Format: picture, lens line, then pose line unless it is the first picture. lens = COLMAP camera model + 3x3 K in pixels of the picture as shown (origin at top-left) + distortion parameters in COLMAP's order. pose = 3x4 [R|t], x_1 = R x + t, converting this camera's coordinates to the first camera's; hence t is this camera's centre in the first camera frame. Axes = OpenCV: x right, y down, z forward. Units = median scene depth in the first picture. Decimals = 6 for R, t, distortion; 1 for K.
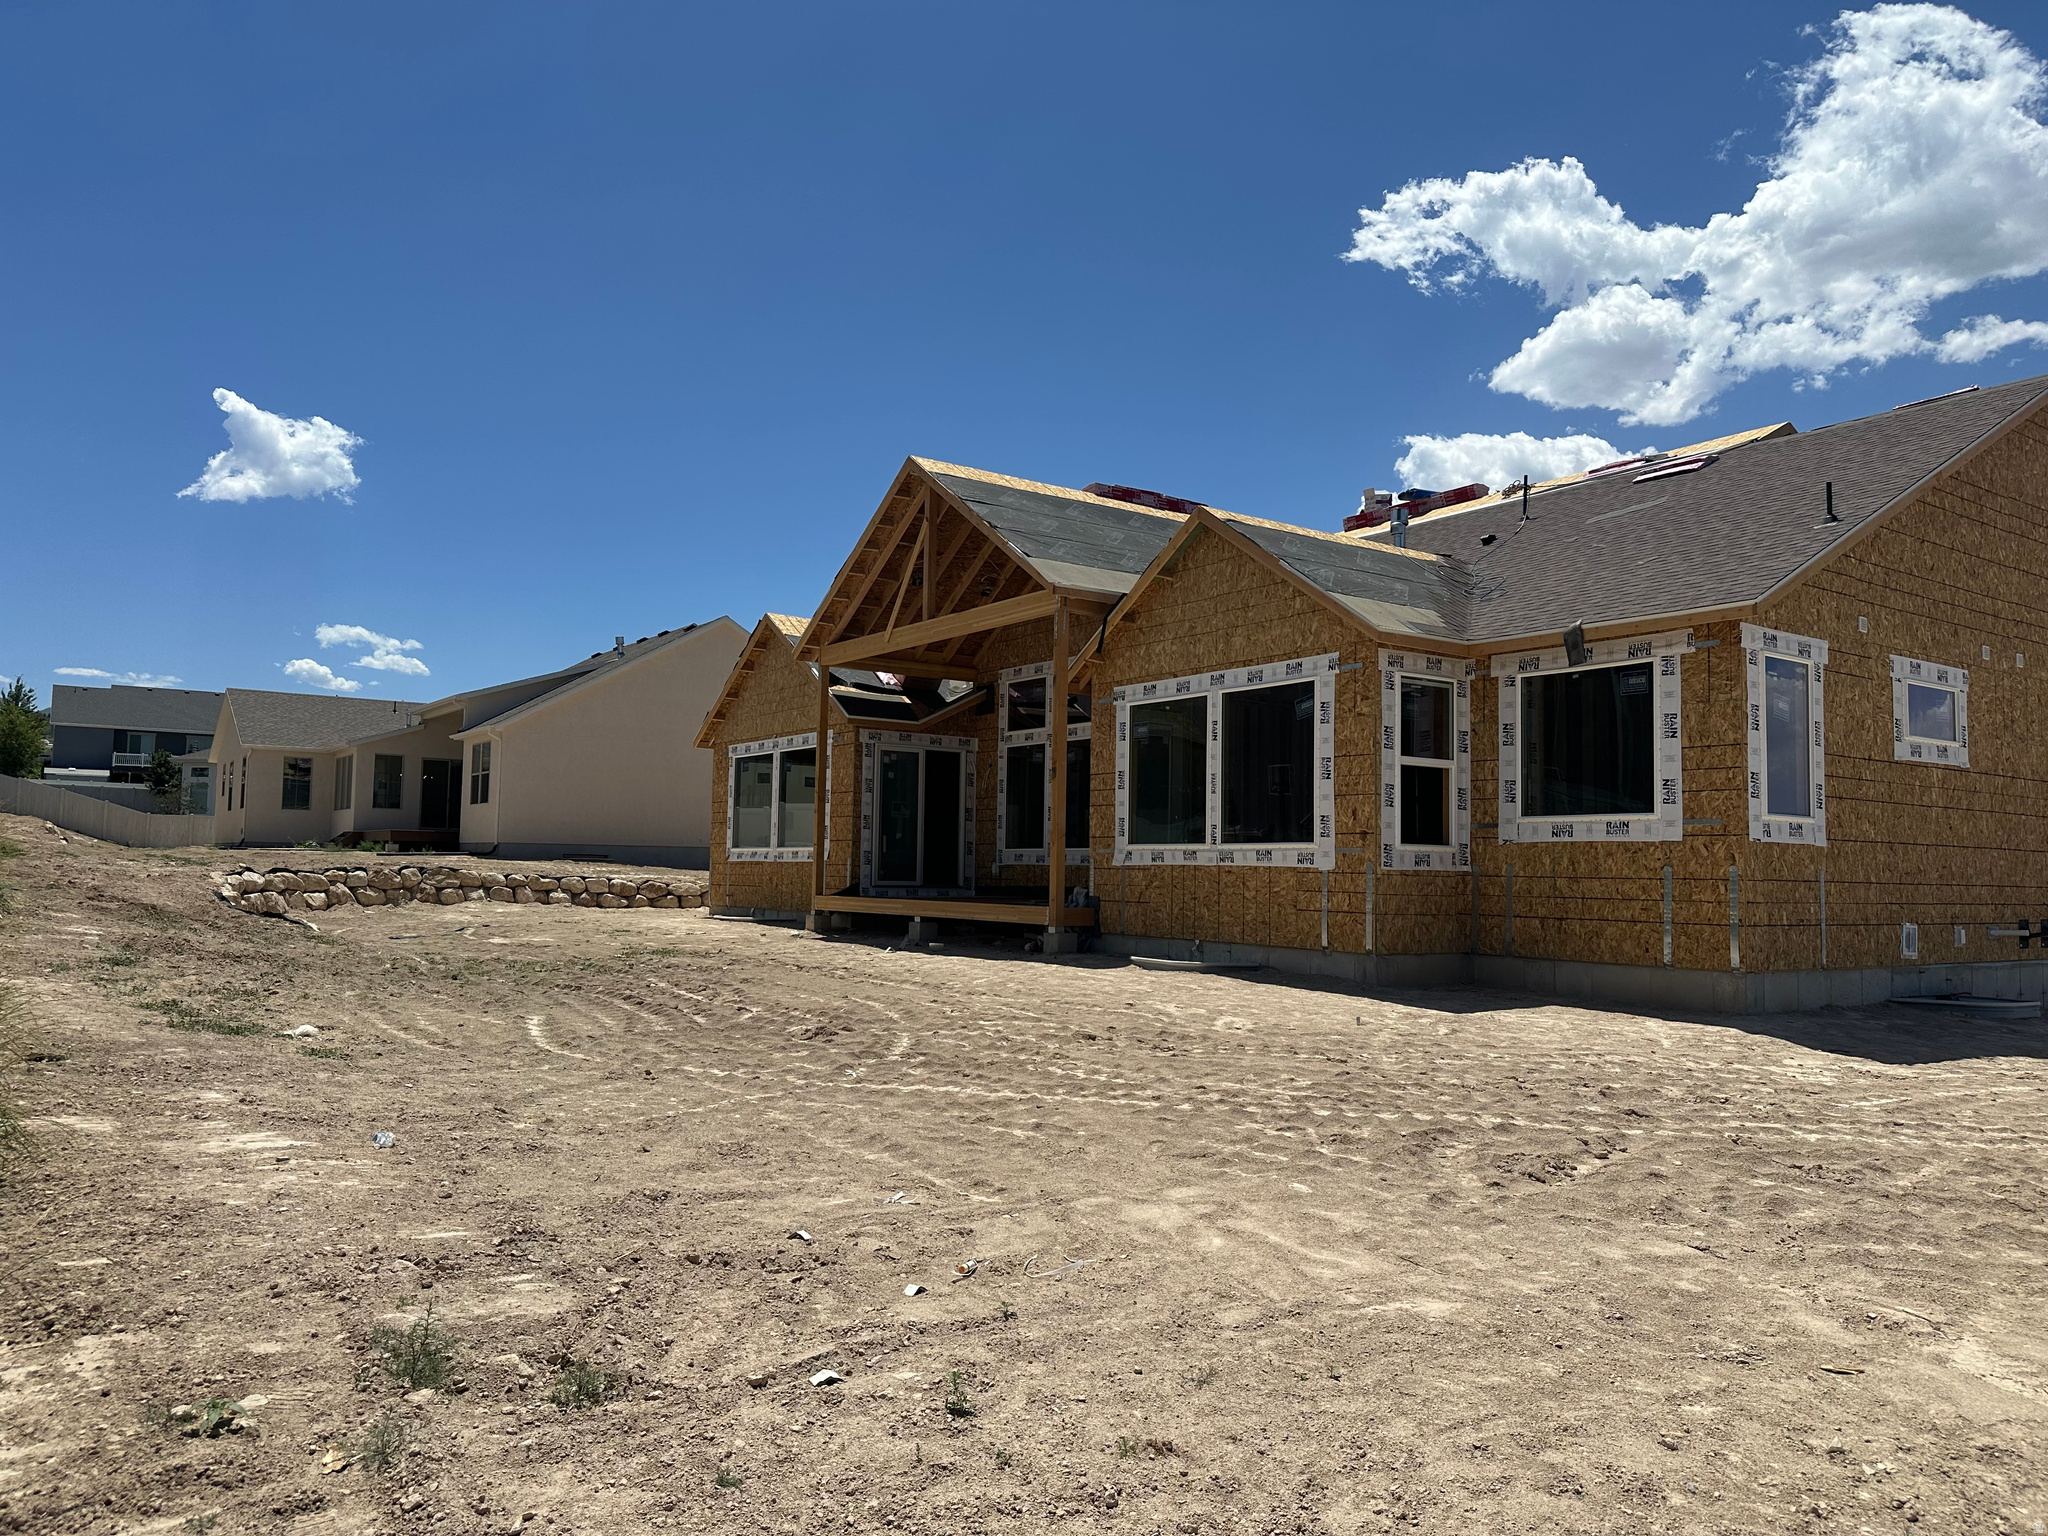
lens RADIAL K [[1441.4, 0, 1024.0], [0, 1441.4, 768.0], [0, 0, 1]] dist [0.054279, -0.052564]
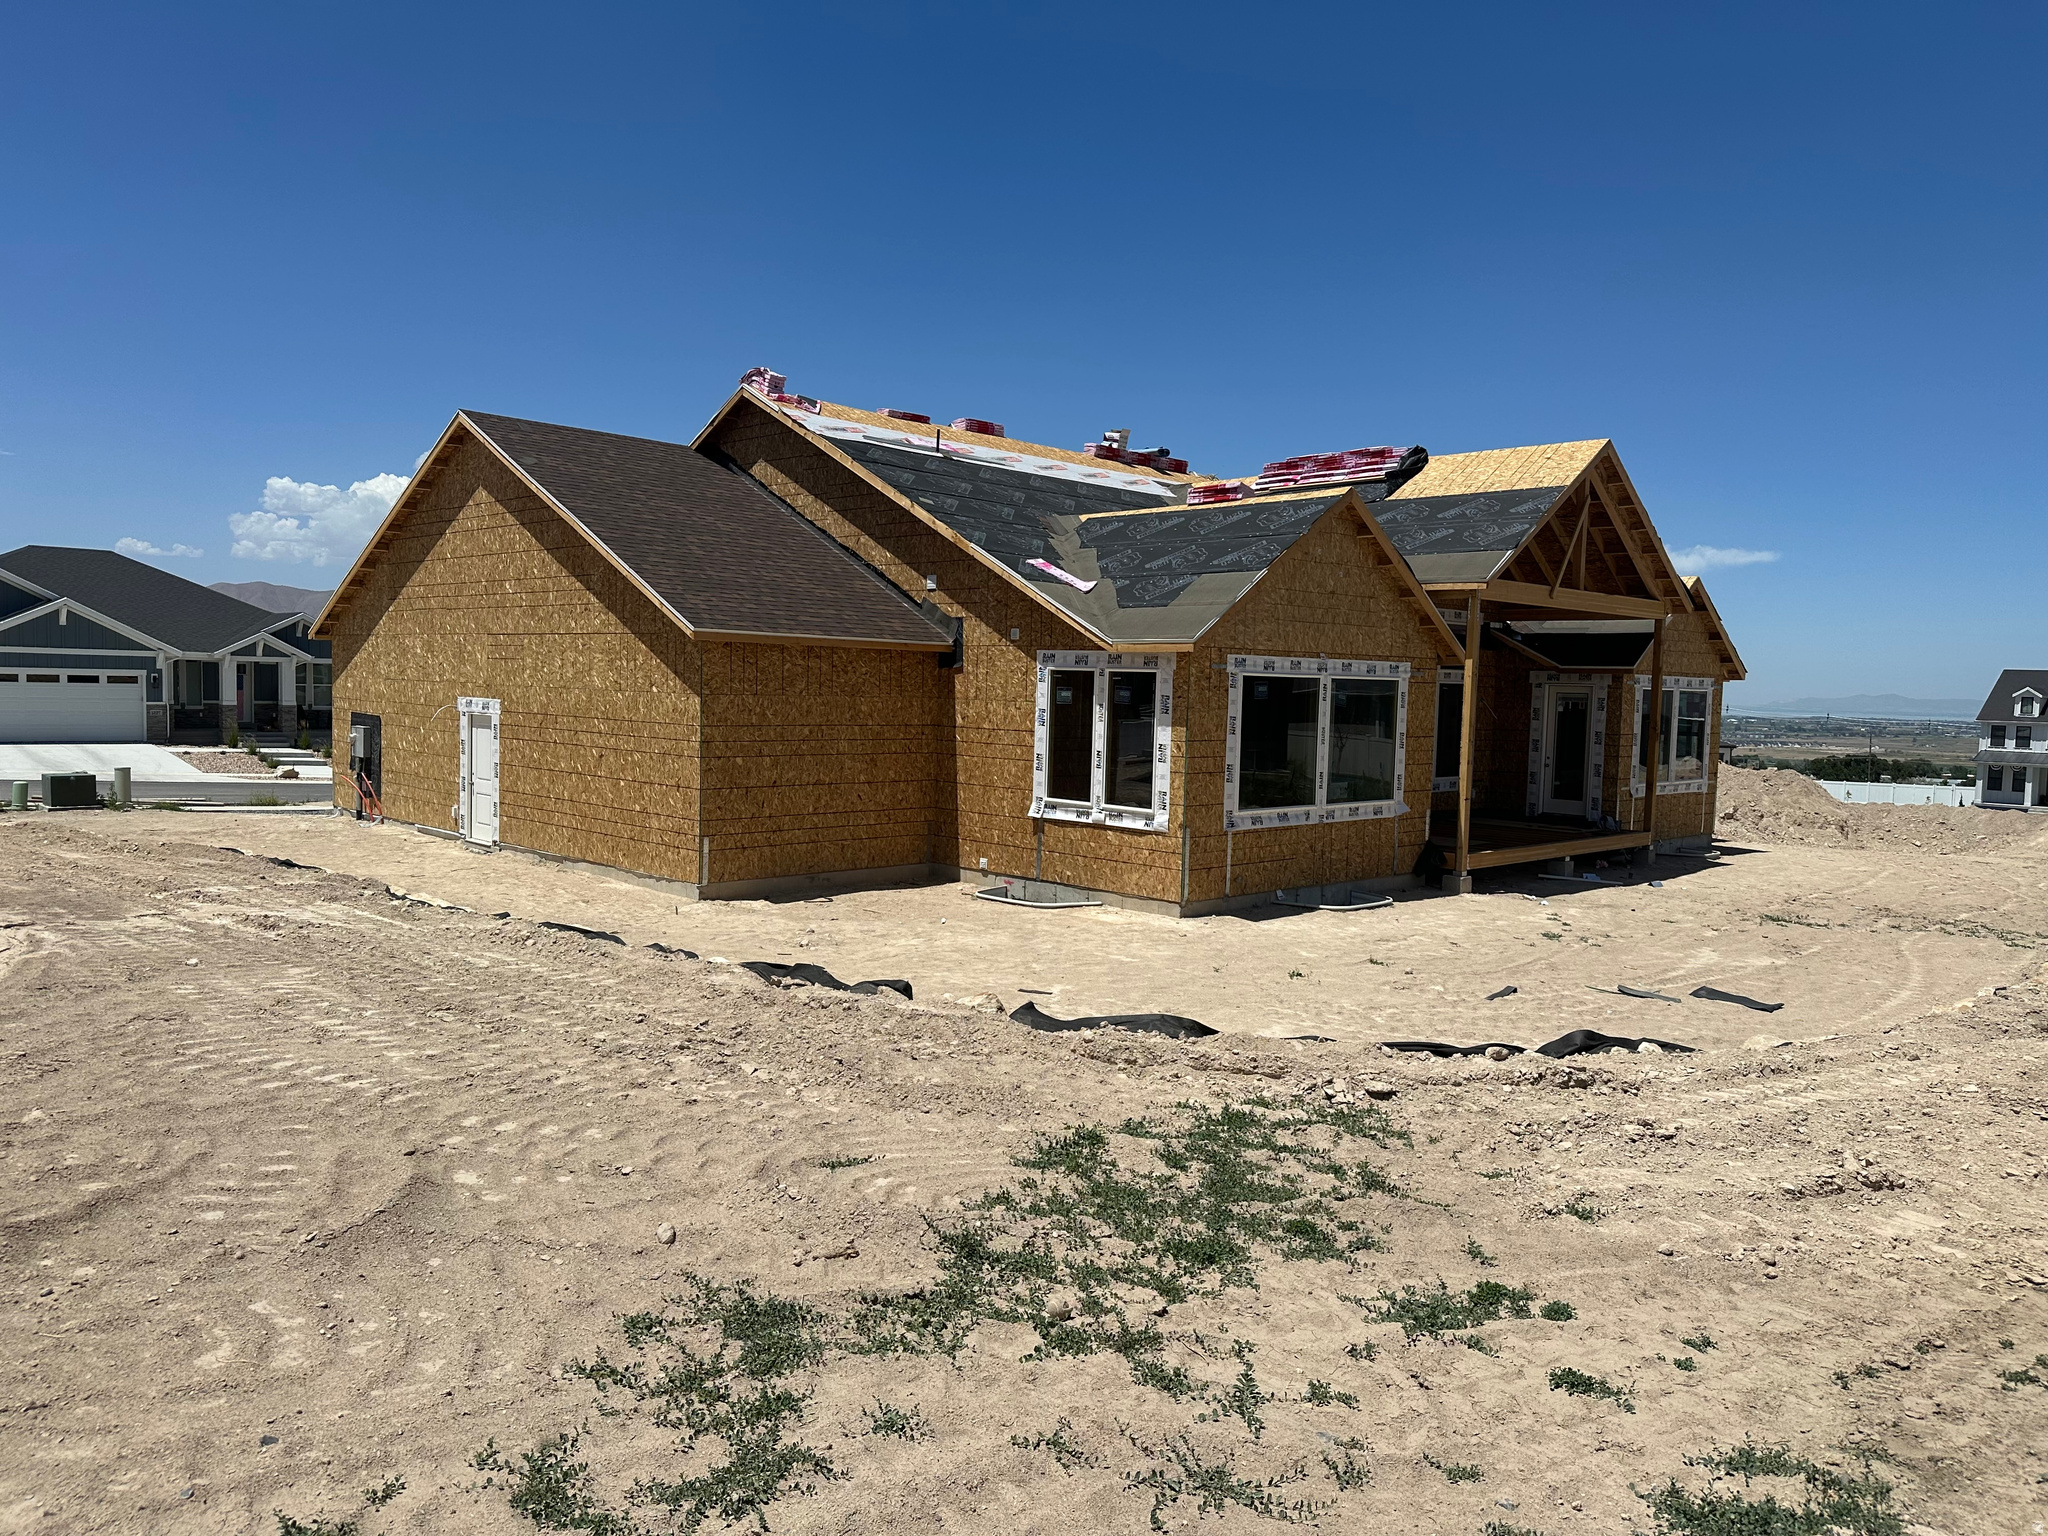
lens RADIAL K [[1441.4, 0, 1024.0], [0, 1441.4, 768.0], [0, 0, 1]] dist [0.054279, -0.052564]
pose [[-0.172448, 0.053226, 0.983580, -0.916182], [0.007308, 0.998581, -0.052757, 0.077315], [-0.984992, -0.001909, -0.172592, 1.334084]]
